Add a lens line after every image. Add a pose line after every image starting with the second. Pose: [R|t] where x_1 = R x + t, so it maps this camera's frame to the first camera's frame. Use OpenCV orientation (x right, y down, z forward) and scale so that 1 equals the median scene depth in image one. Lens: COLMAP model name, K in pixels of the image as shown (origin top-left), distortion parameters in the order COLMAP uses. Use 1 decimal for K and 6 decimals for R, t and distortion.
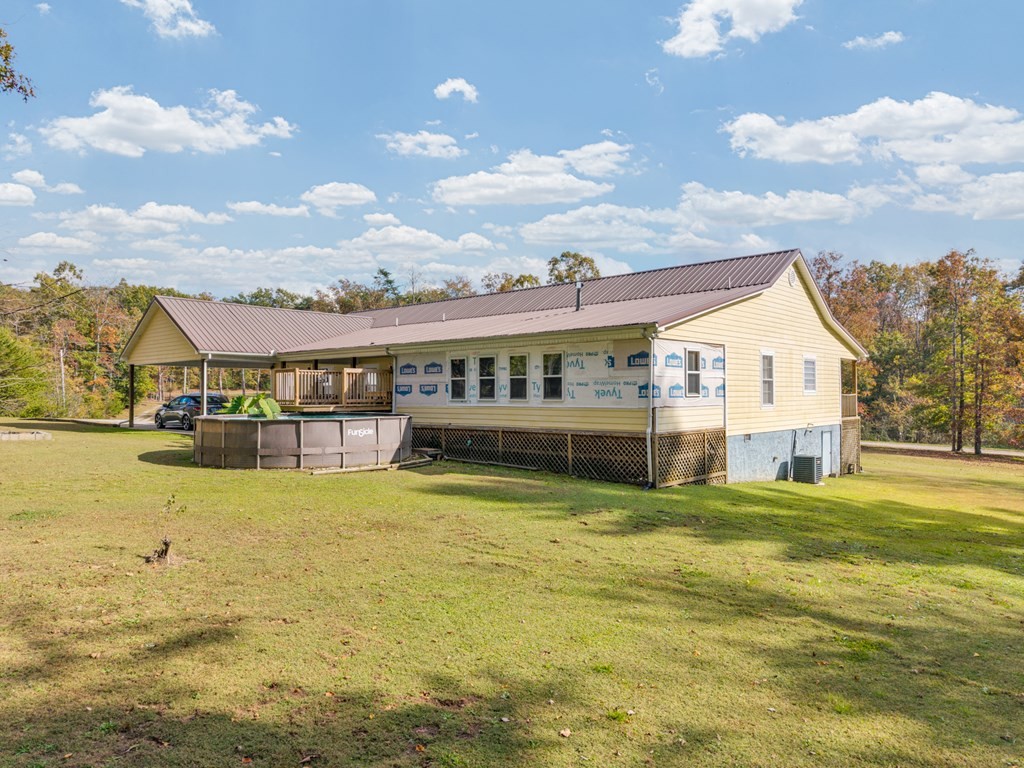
lens RADIAL K [[632.1, 0, 510.4], [0, 632.1, 380.7], [0, 0, 1]] dist [0.015596, -0.001515]
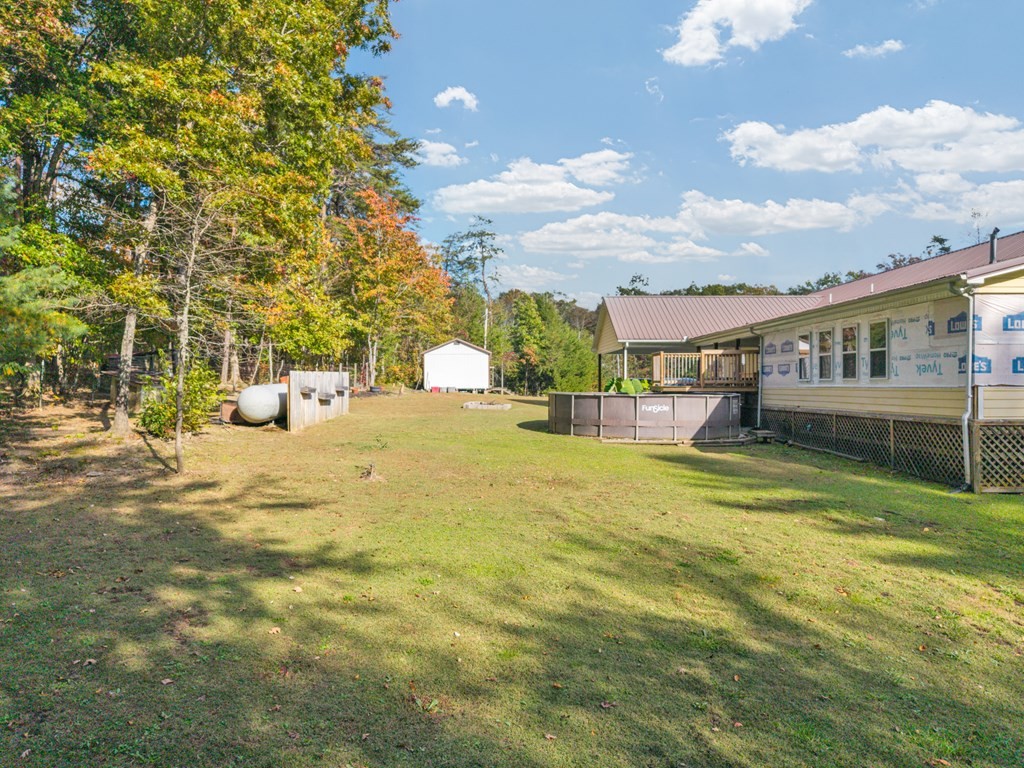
lens RADIAL K [[632.1, 0, 507.0], [0, 632.1, 385.1], [0, 0, 1]] dist [0.015596, -0.001515]
pose [[0.716385, 0.005334, -0.697685, 0.319008], [0.012563, 0.999710, 0.020543, 0.016719], [0.697592, -0.023482, 0.716110, 0.059583]]
